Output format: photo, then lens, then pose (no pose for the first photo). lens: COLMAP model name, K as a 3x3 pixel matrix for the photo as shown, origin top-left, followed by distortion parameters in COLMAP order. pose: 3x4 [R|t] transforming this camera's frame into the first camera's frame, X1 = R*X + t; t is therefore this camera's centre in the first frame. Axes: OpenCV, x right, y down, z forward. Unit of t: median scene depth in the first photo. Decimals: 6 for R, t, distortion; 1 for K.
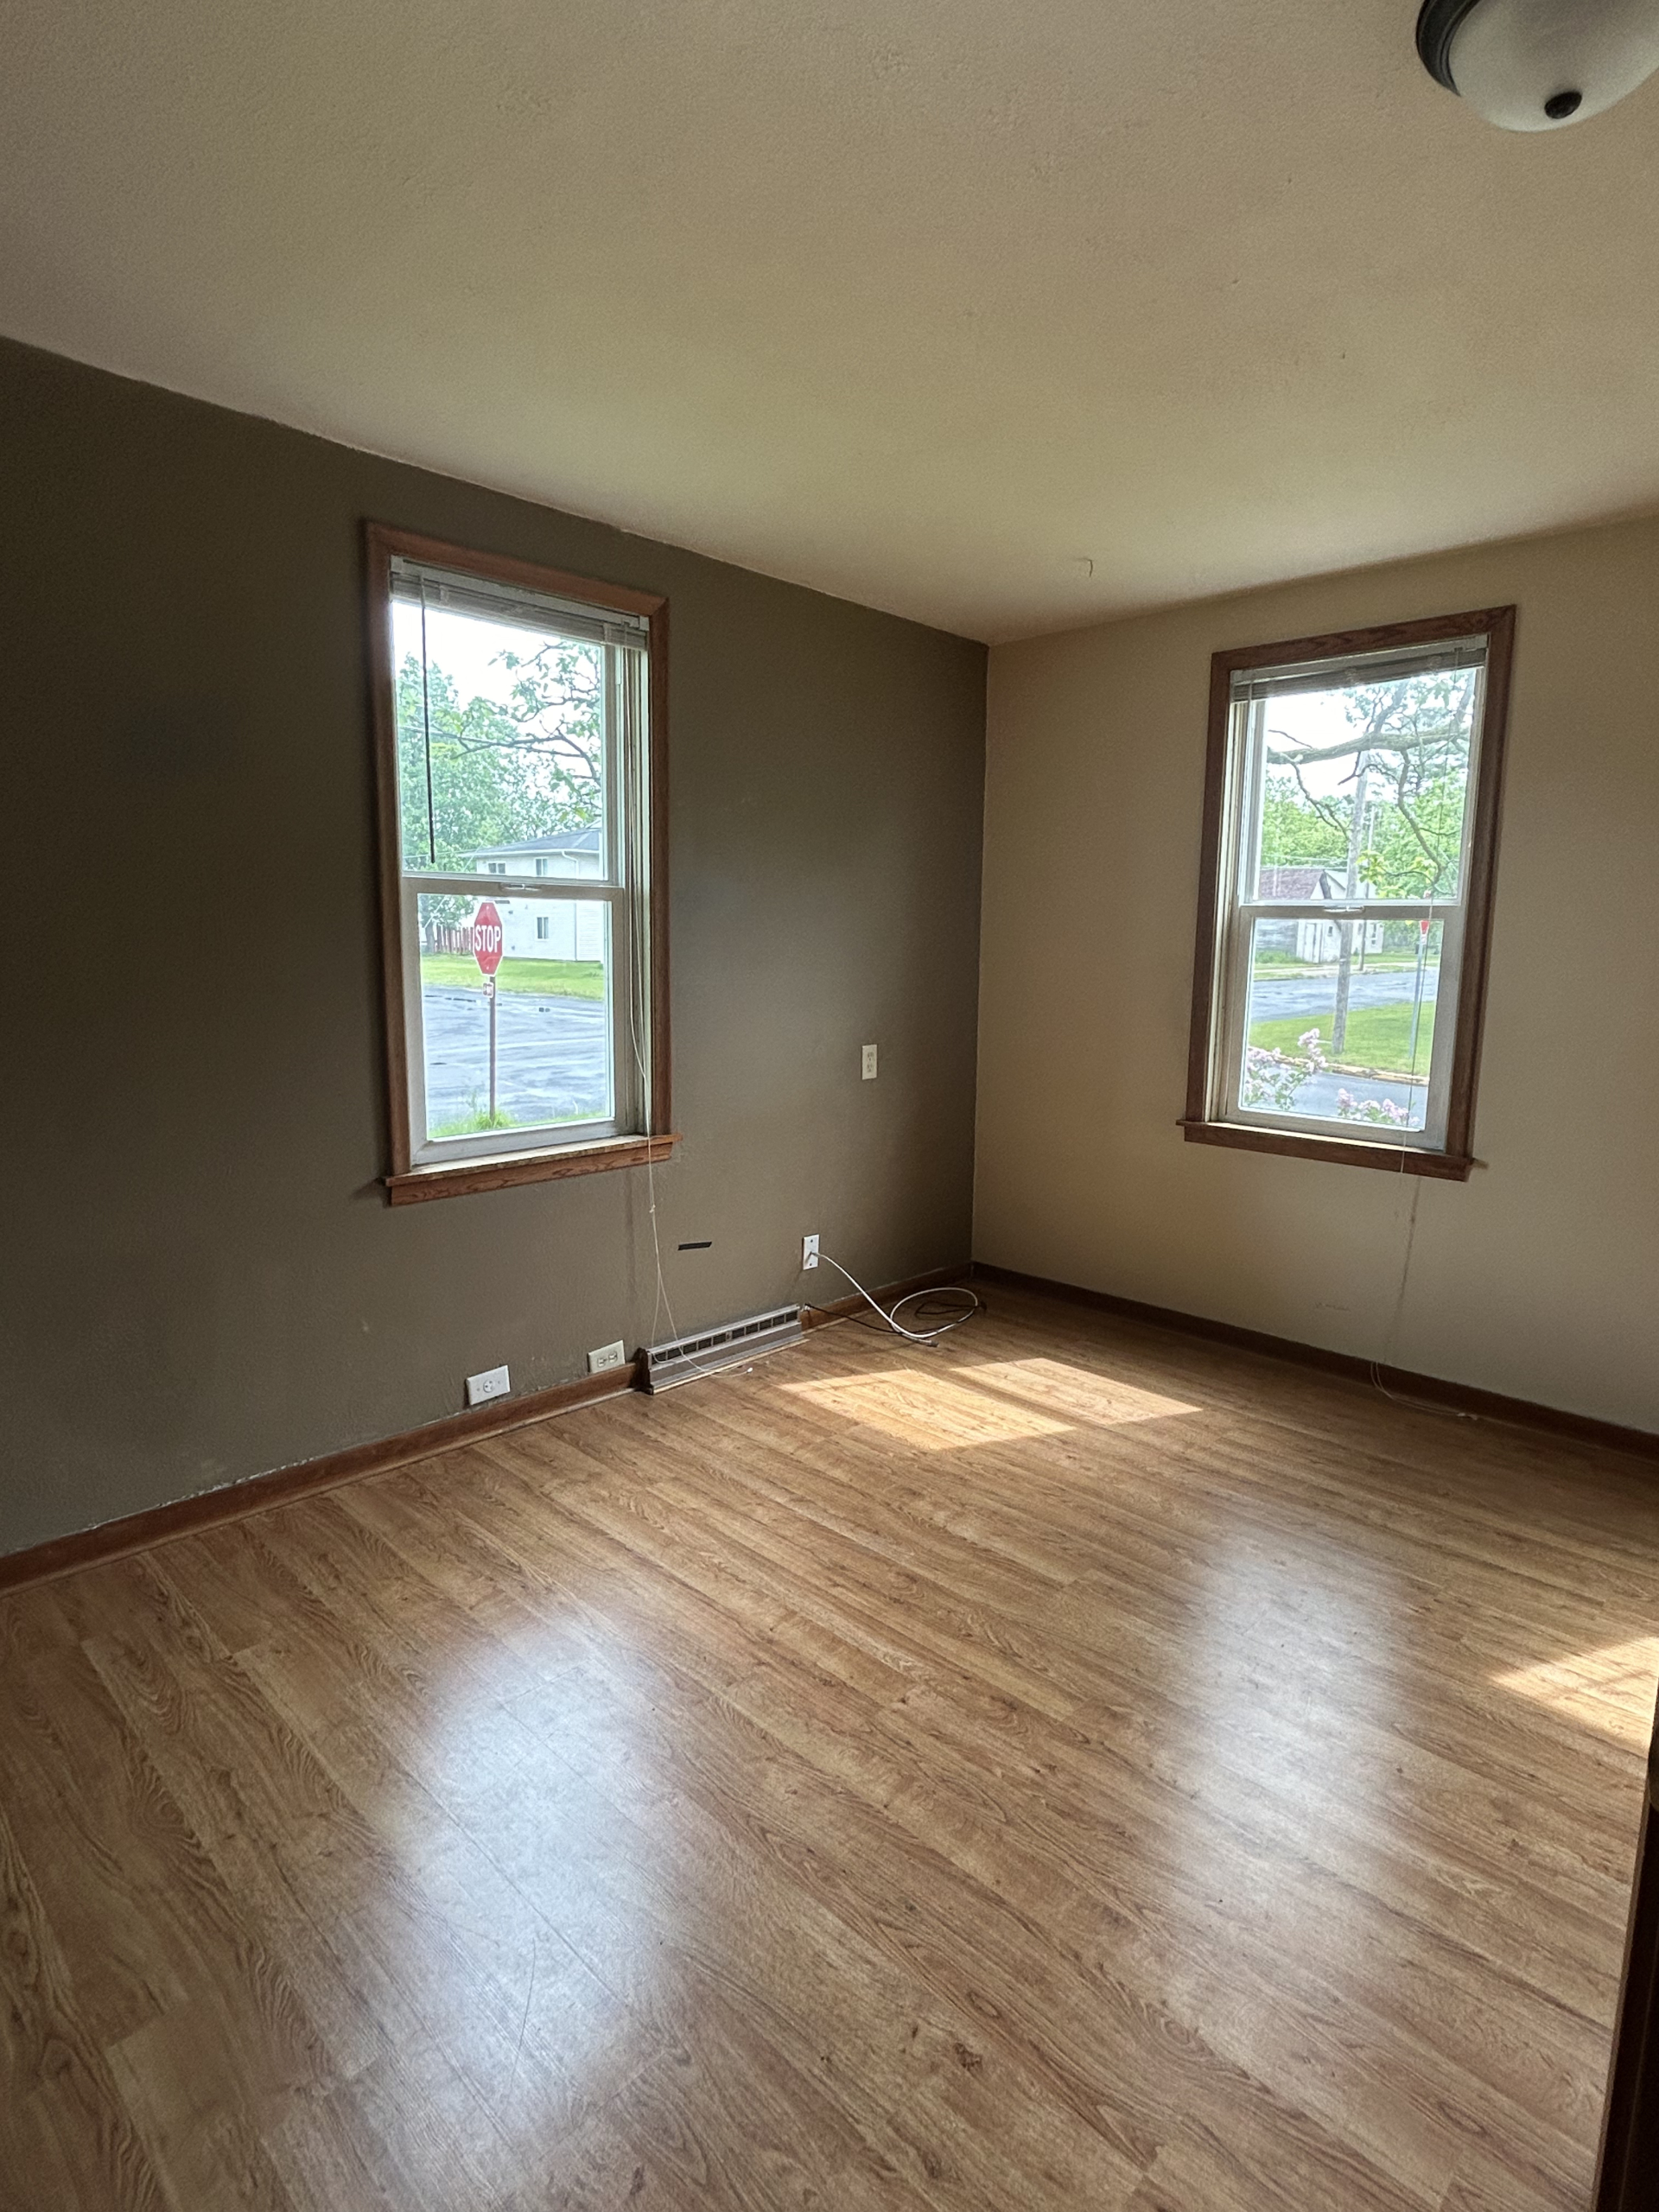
lens RADIAL K [[1184.5, 0, 829.5], [0, 1184.5, 1106.0], [0, 0, 1]] dist [0.003679, 0.001061]
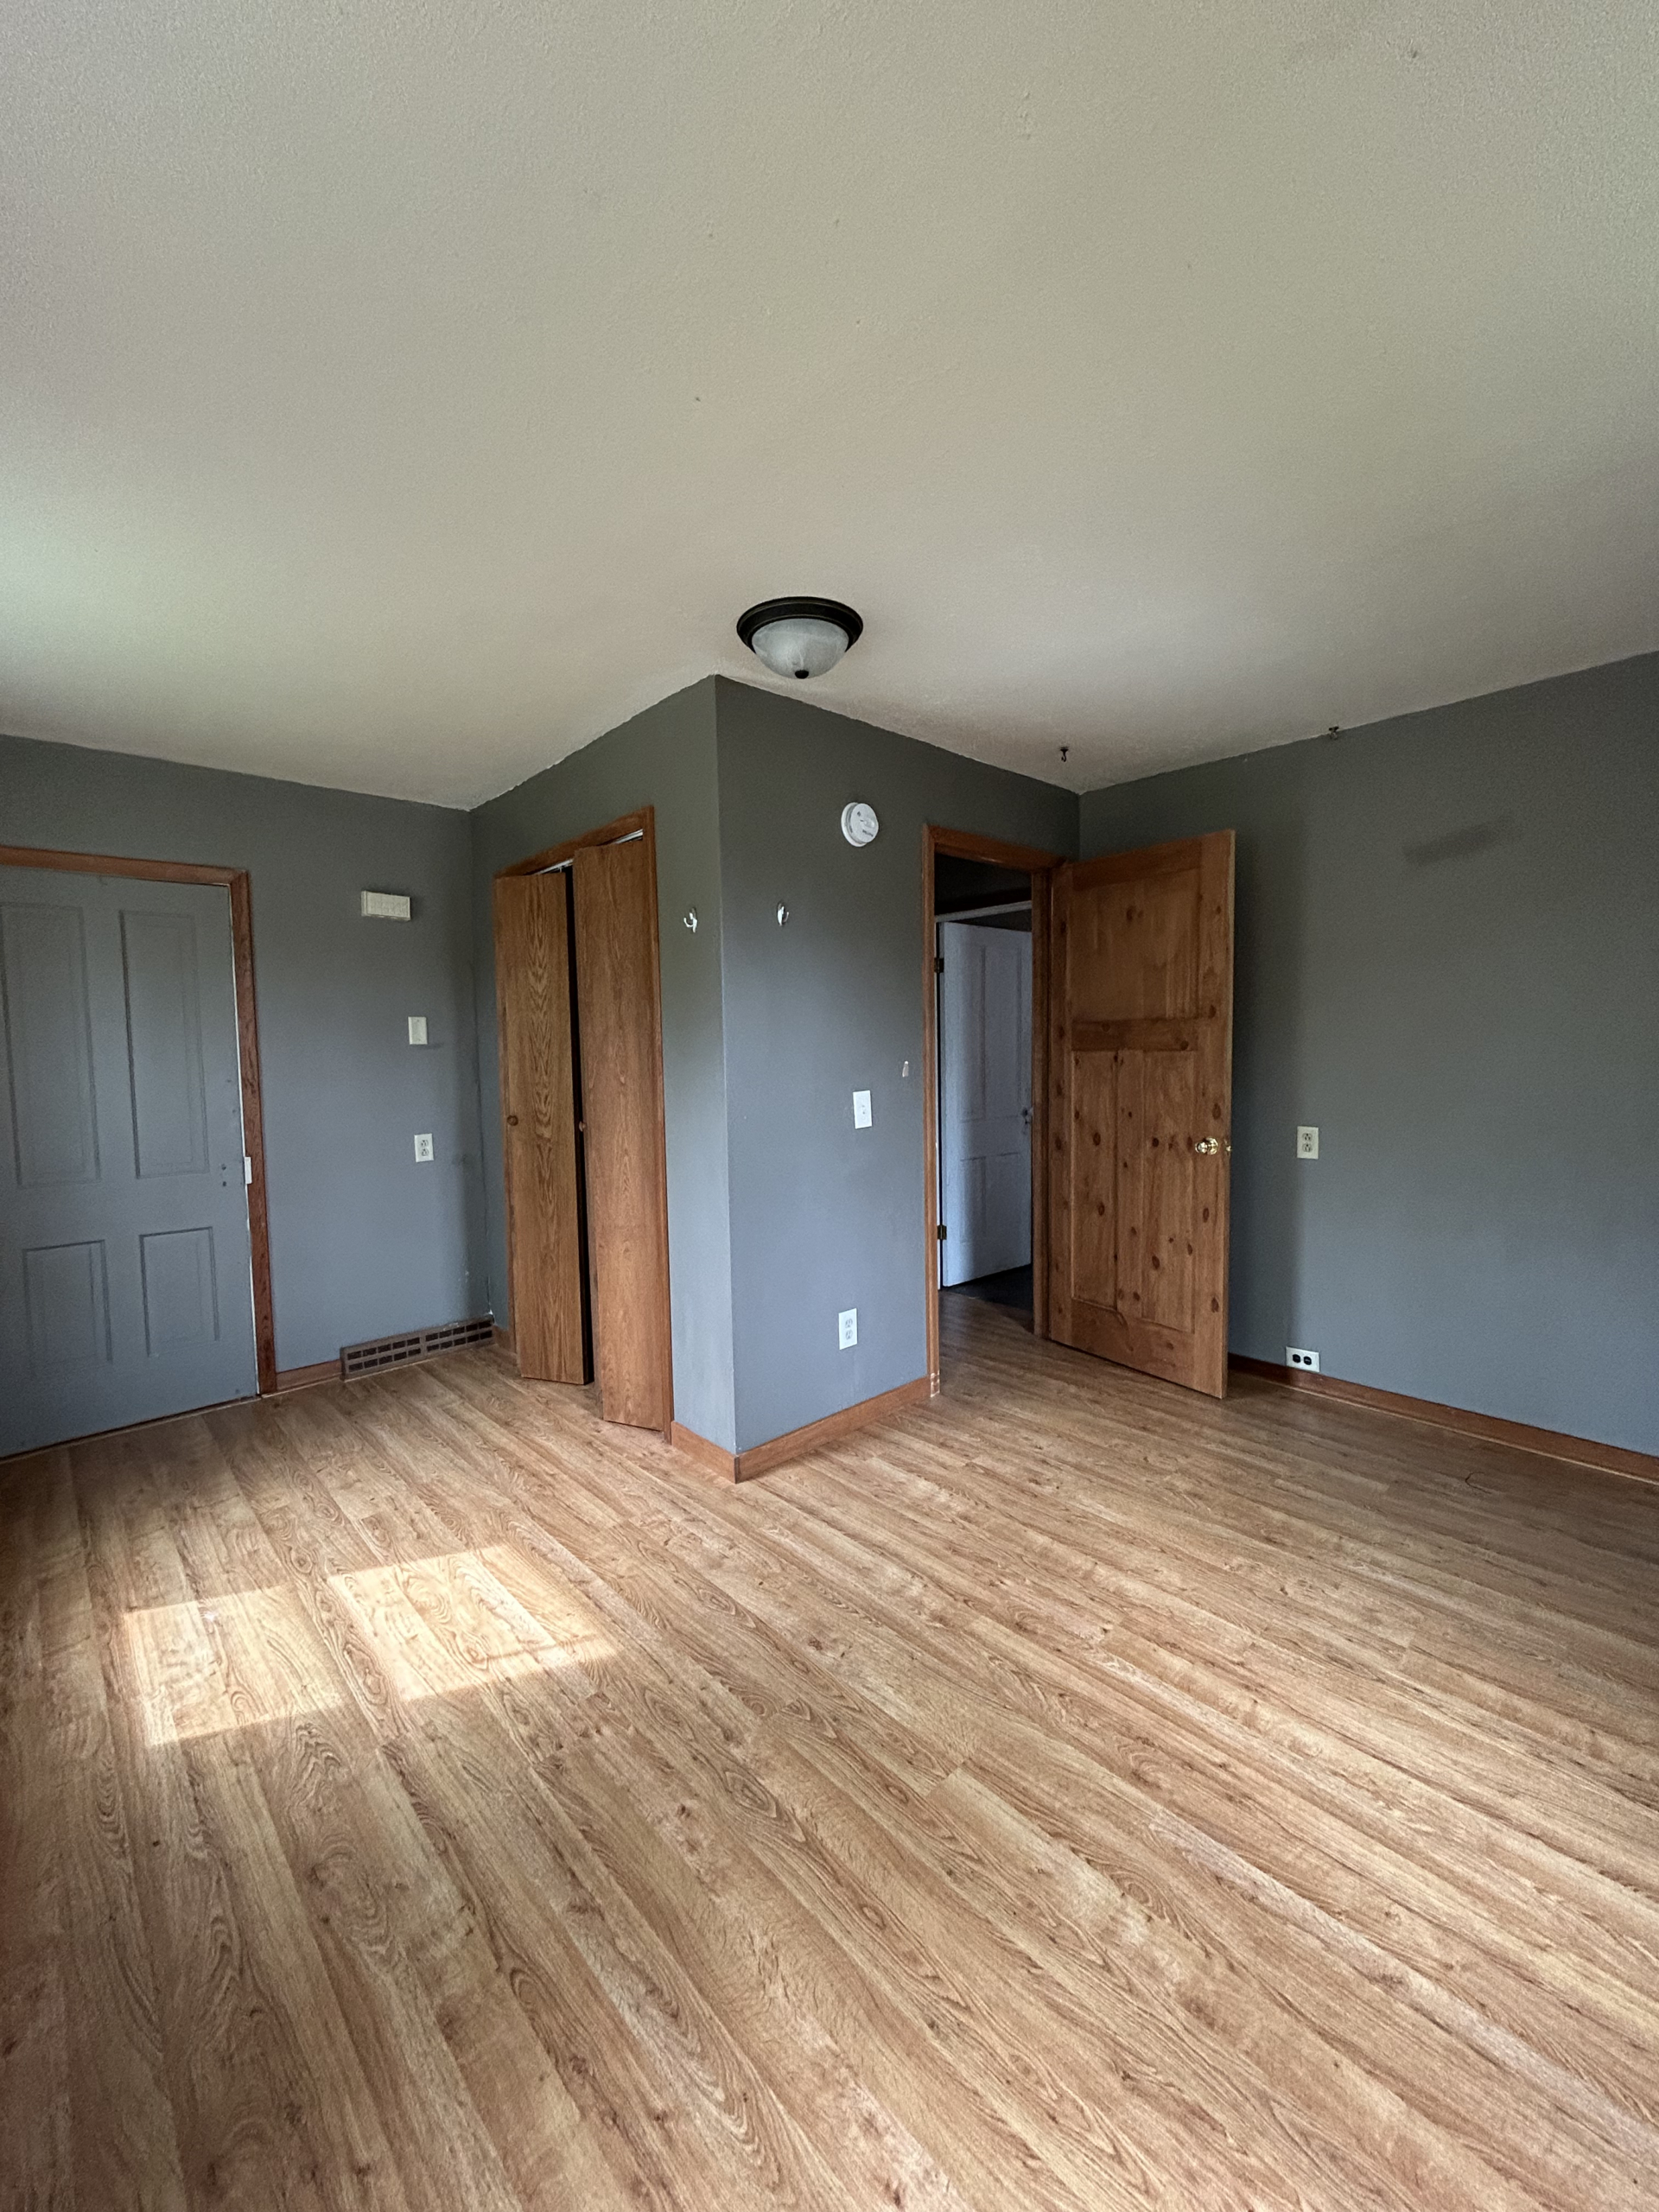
lens RADIAL K [[891.0, 0, 830.7], [0, 891.0, 1102.6], [0, 0, 1]] dist [0.000603, 0.000143]
pose [[-0.998893, 0.000895, 0.047038, 0.287630], [0.010733, 0.977790, 0.209310, -0.238444], [-0.045806, 0.209583, -0.976717, 1.690203]]
